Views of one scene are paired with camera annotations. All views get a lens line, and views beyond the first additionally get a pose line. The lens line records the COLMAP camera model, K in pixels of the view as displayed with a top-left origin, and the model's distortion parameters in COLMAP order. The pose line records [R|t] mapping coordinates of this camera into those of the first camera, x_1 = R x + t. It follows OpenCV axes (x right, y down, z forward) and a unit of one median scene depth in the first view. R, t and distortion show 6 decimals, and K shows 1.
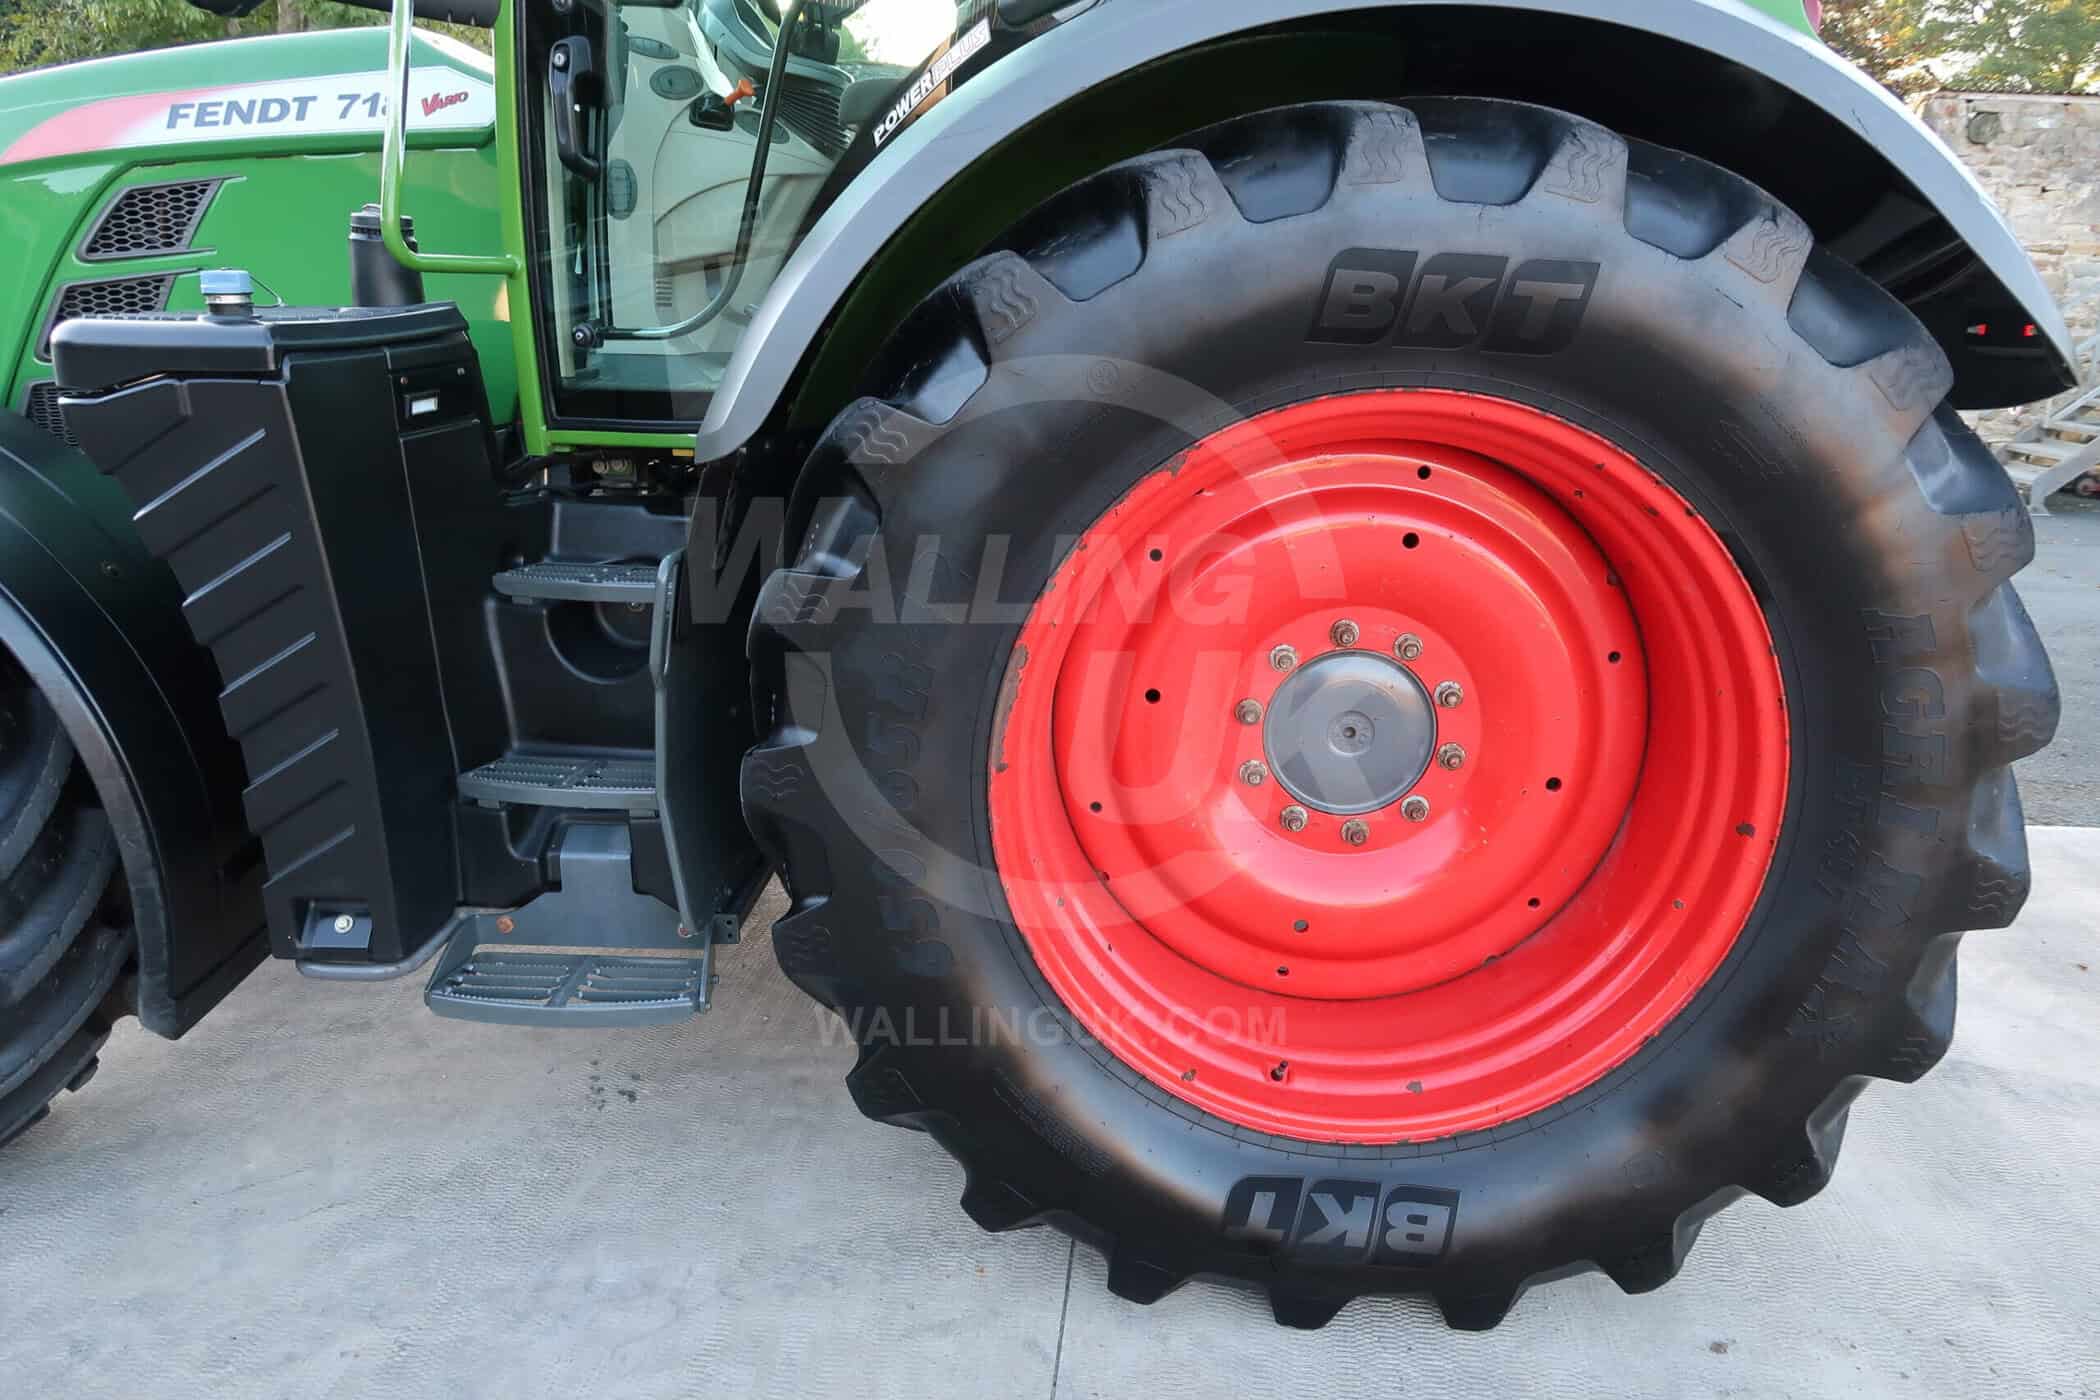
lens RADIAL K [[1445.5, 0, 1039.2], [0, 1445.5, 699.2], [0, 0, 1]] dist [-0.025273, 0.009928]
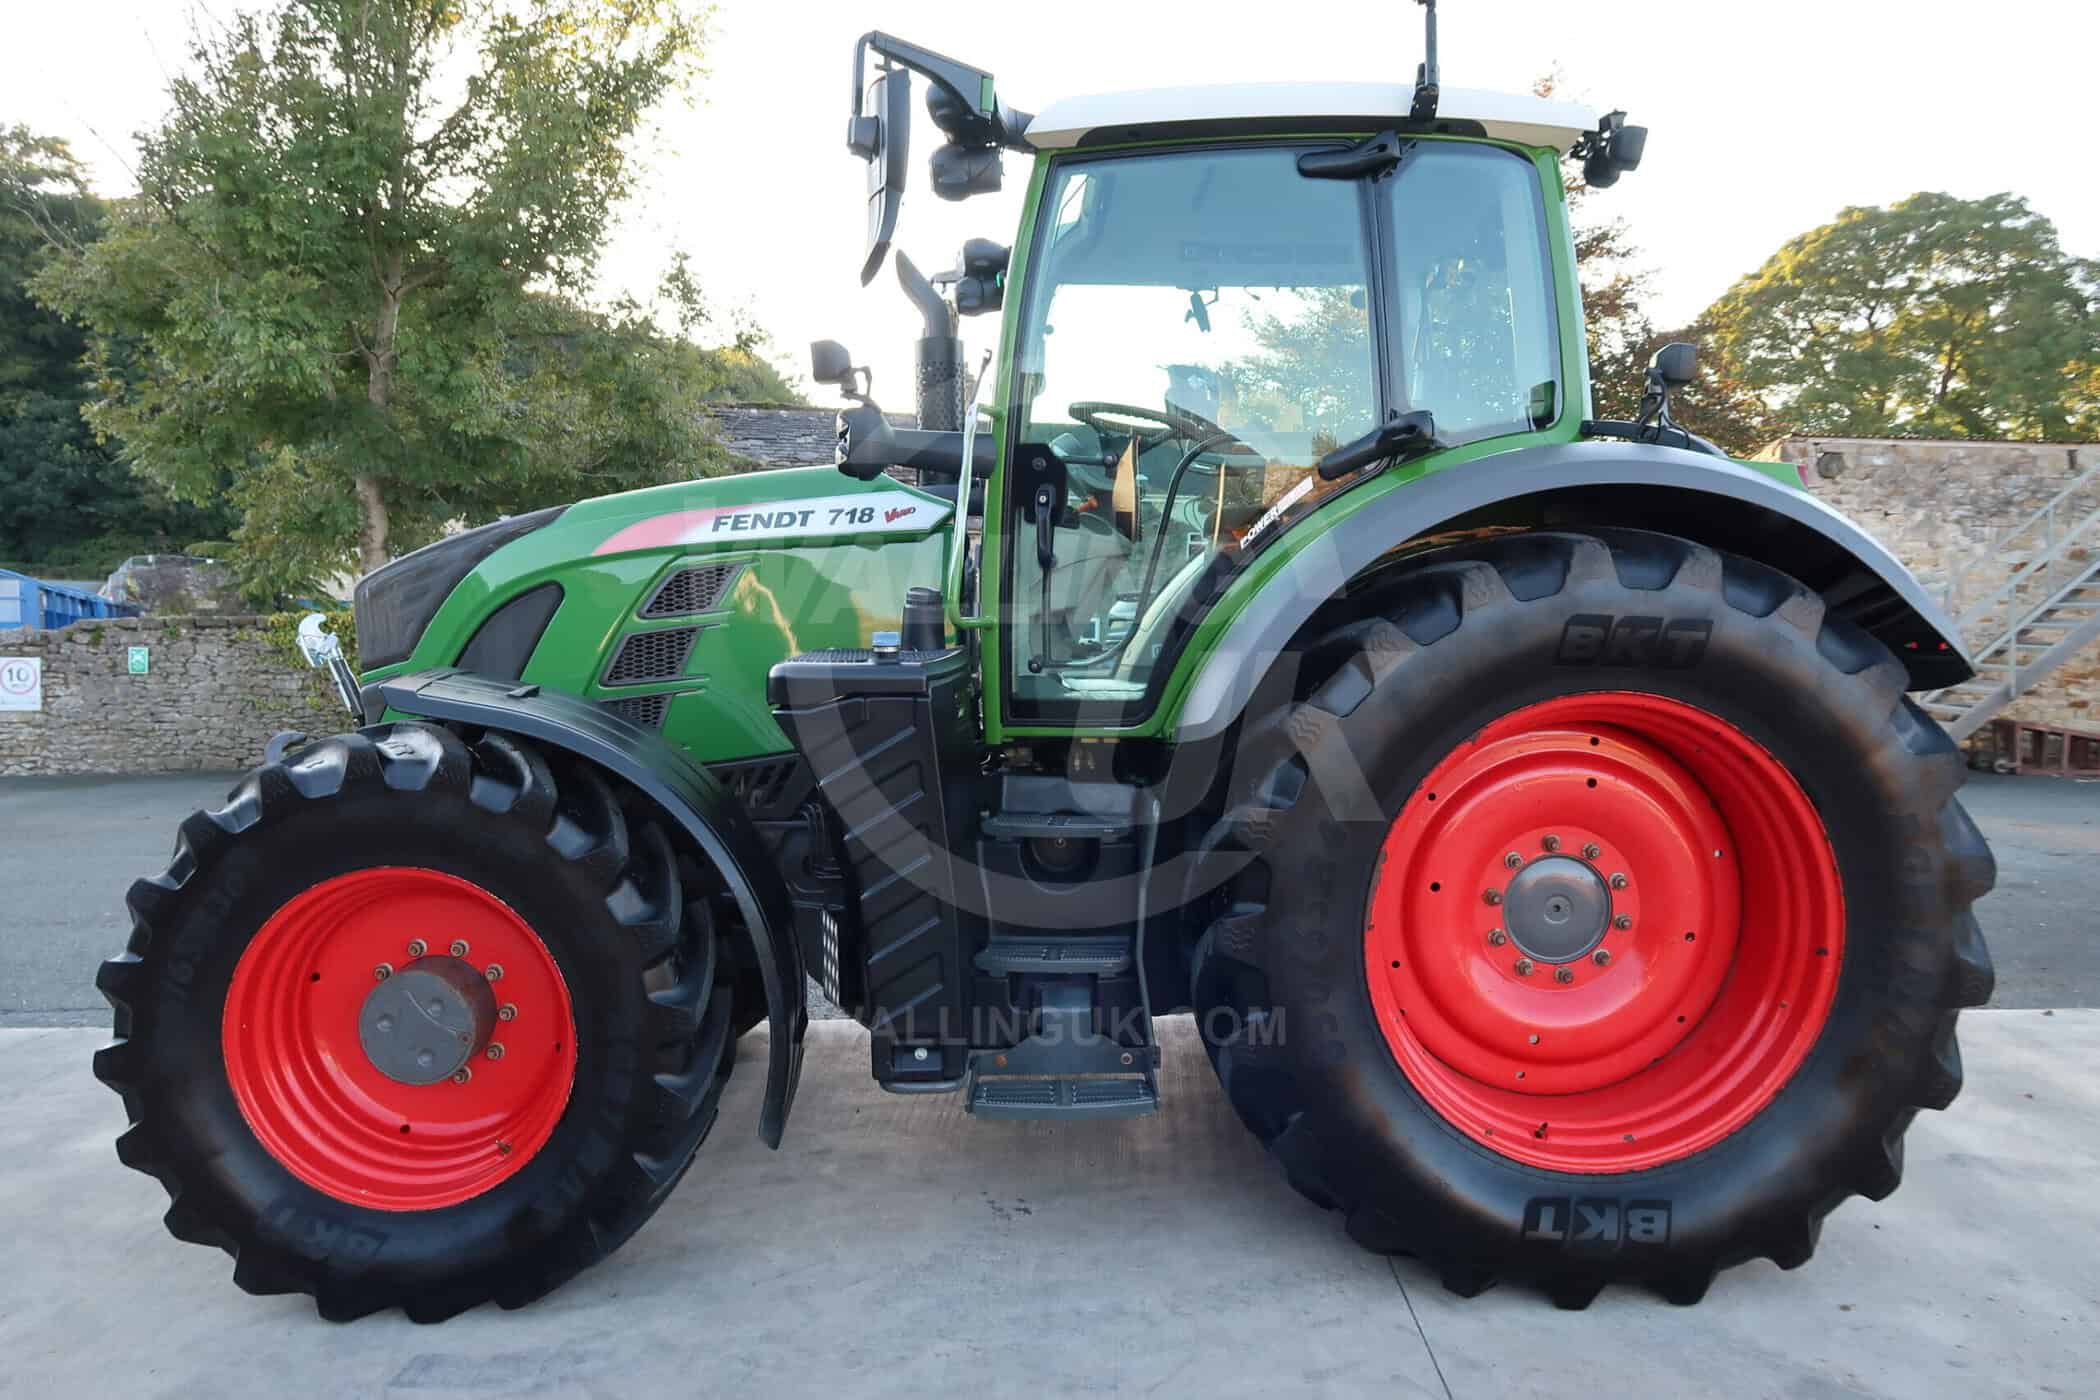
lens RADIAL K [[1443.8, 0, 1046.9], [0, 1443.8, 702.2], [0, 0, 1]] dist [-0.019930, 0.003320]
pose [[0.997632, -0.018053, 0.066362, -0.435401], [0.031205, 0.978707, -0.202876, 0.104387], [-0.061286, 0.204466, 0.976953, -0.528918]]
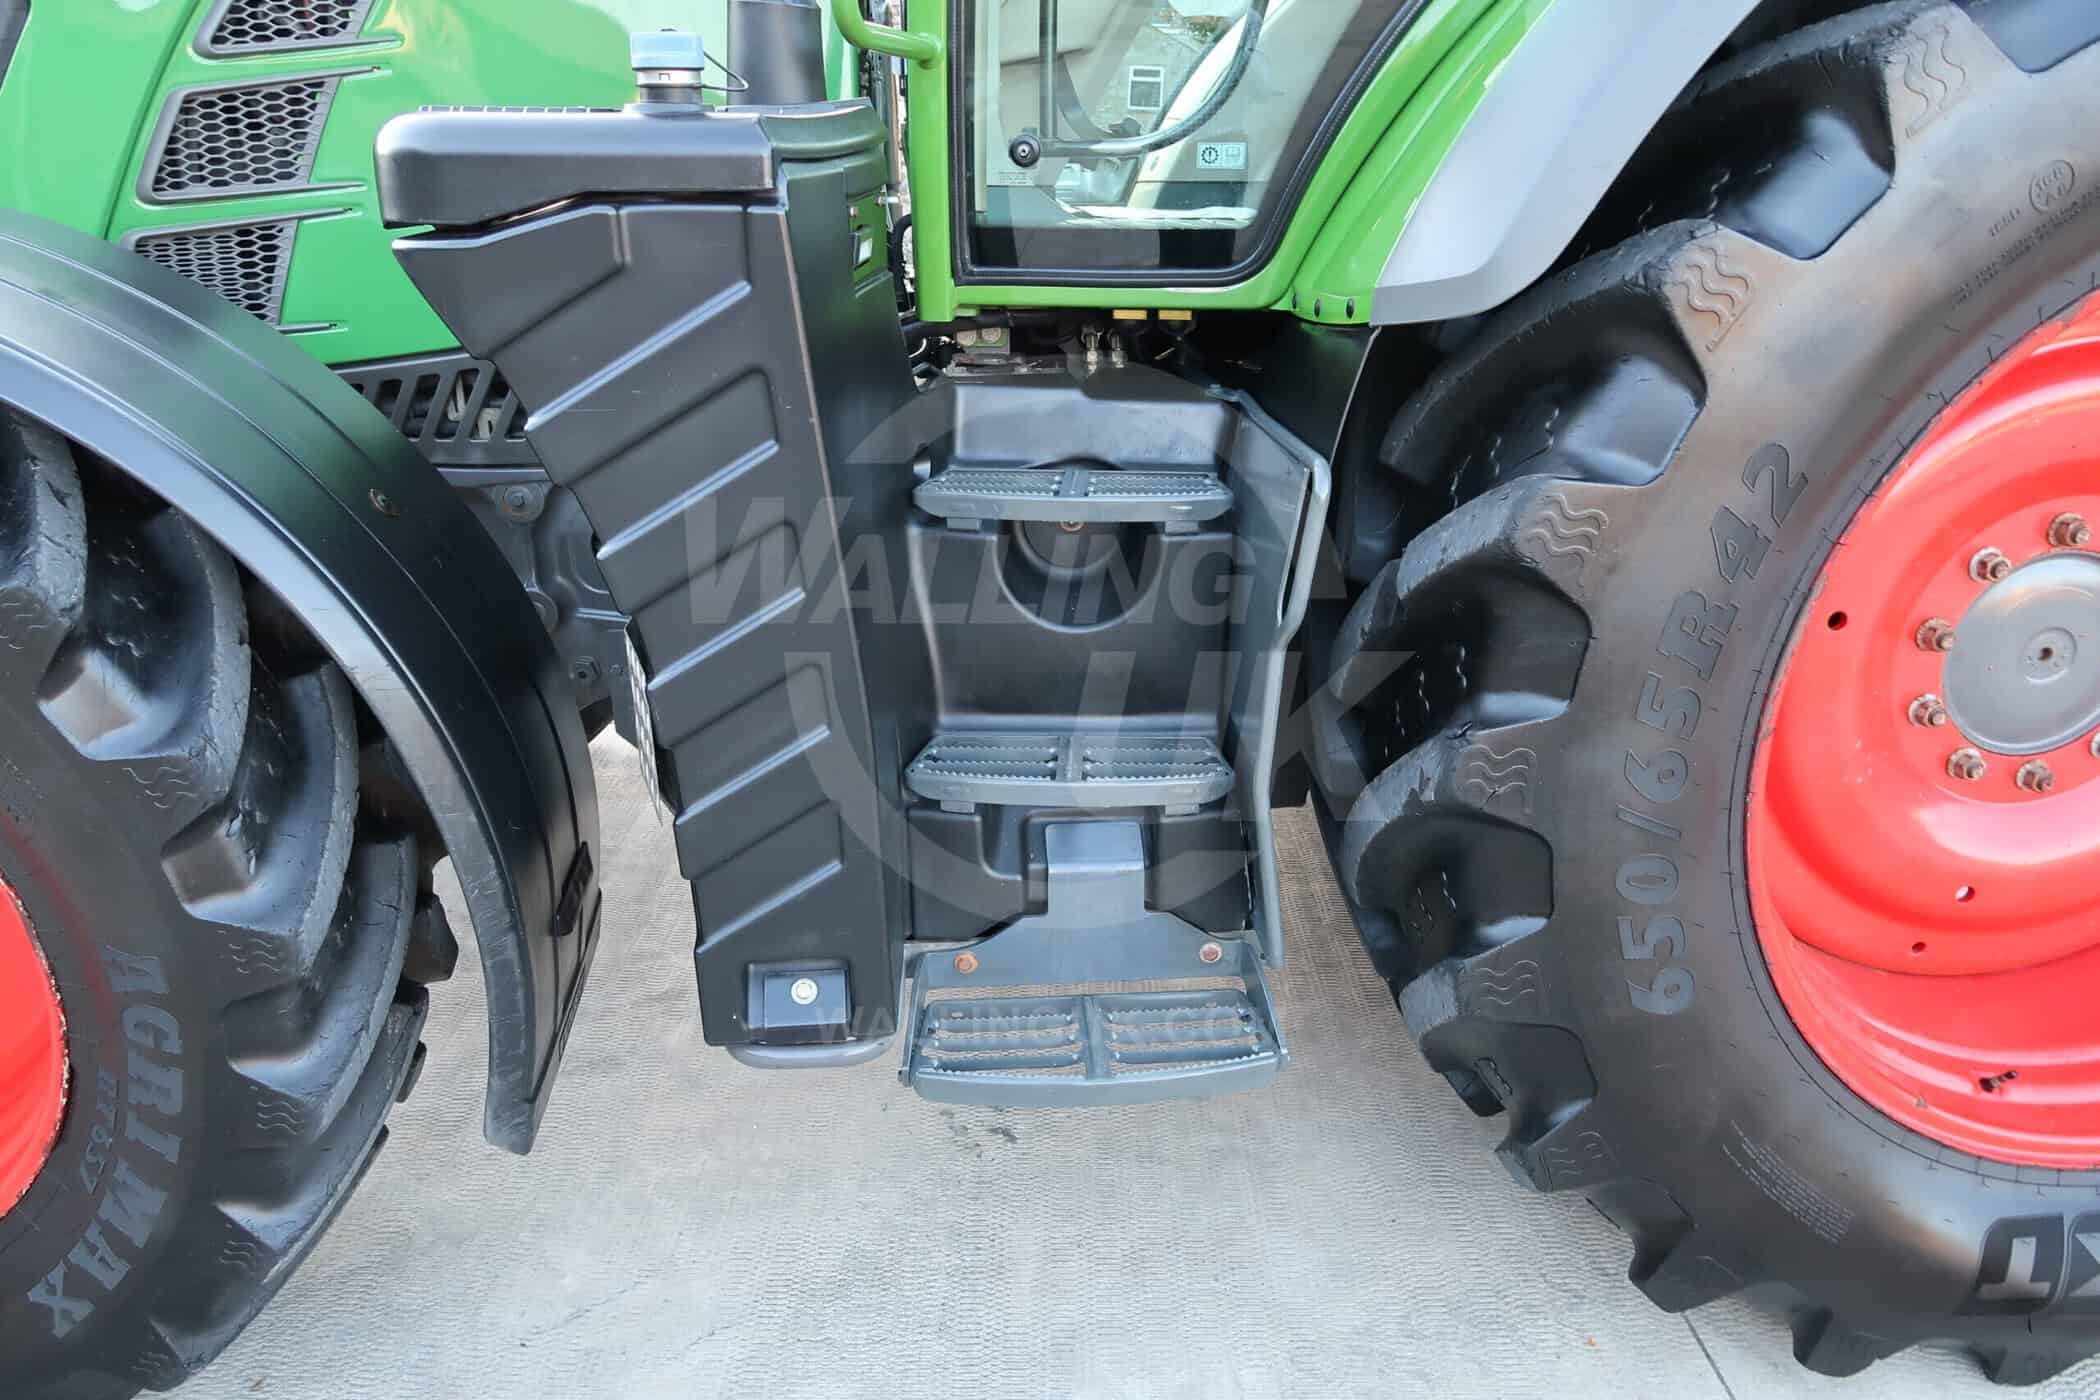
lens RADIAL K [[1443.8, 0, 1046.9], [0, 1443.8, 702.2], [0, 0, 1]] dist [-0.019930, 0.003320]
pose [[0.992752, -0.050822, 0.108904, -0.424455], [0.040917, 0.994979, 0.091332, -0.046057], [-0.112999, -0.086215, 0.989848, 0.281516]]
